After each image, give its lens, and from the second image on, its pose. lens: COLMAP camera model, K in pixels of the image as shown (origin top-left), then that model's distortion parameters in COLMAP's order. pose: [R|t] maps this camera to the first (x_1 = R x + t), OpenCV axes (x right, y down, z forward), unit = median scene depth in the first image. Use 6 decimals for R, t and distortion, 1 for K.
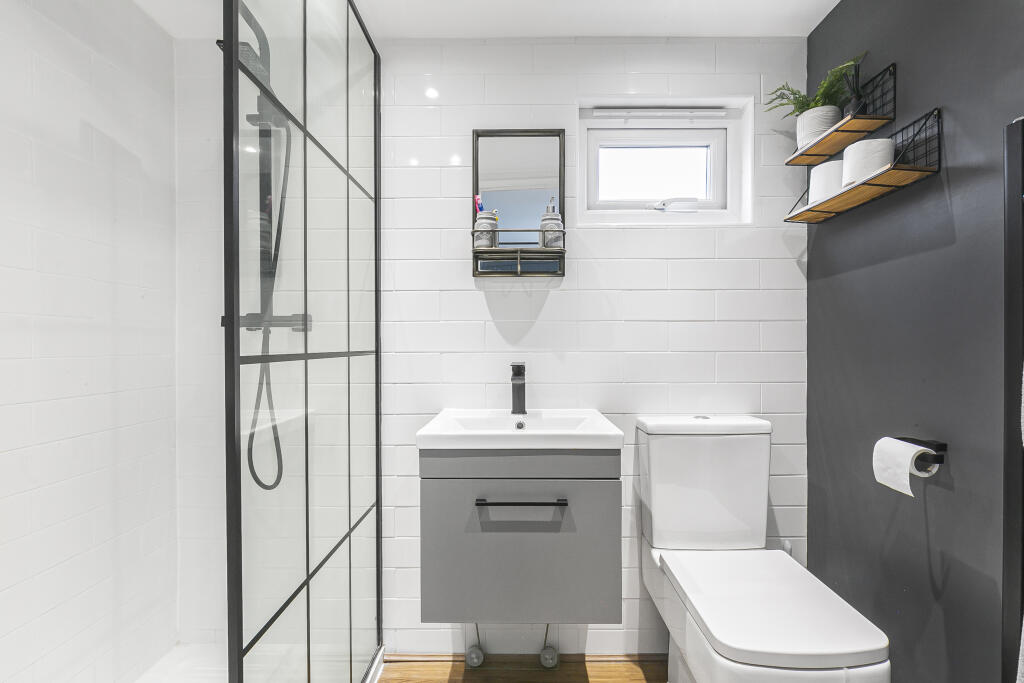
lens RADIAL K [[462.2, 0, 514.8], [0, 462.2, 346.4], [0, 0, 1]] dist [-0.009454, 0.001753]
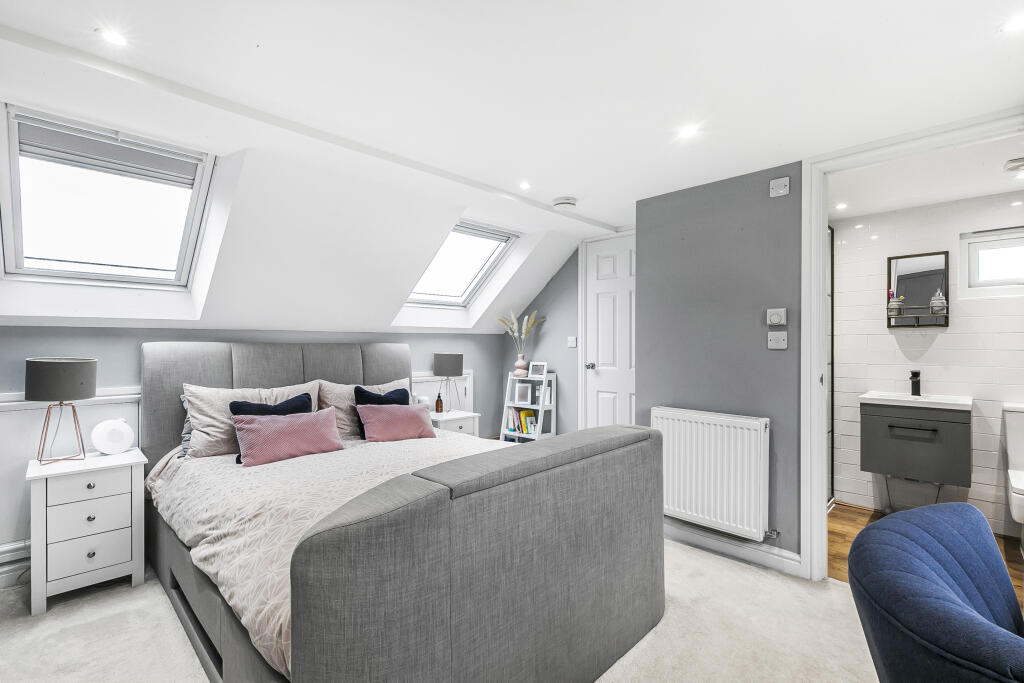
lens RADIAL K [[462.2, 0, 504.8], [0, 462.2, 345.6], [0, 0, 1]] dist [-0.009454, 0.001753]
pose [[0.706882, 0.003311, -0.707323, 0.156267], [0.000847, 0.999984, 0.005527, -0.086092], [0.707331, -0.004506, 0.706869, -1.692438]]
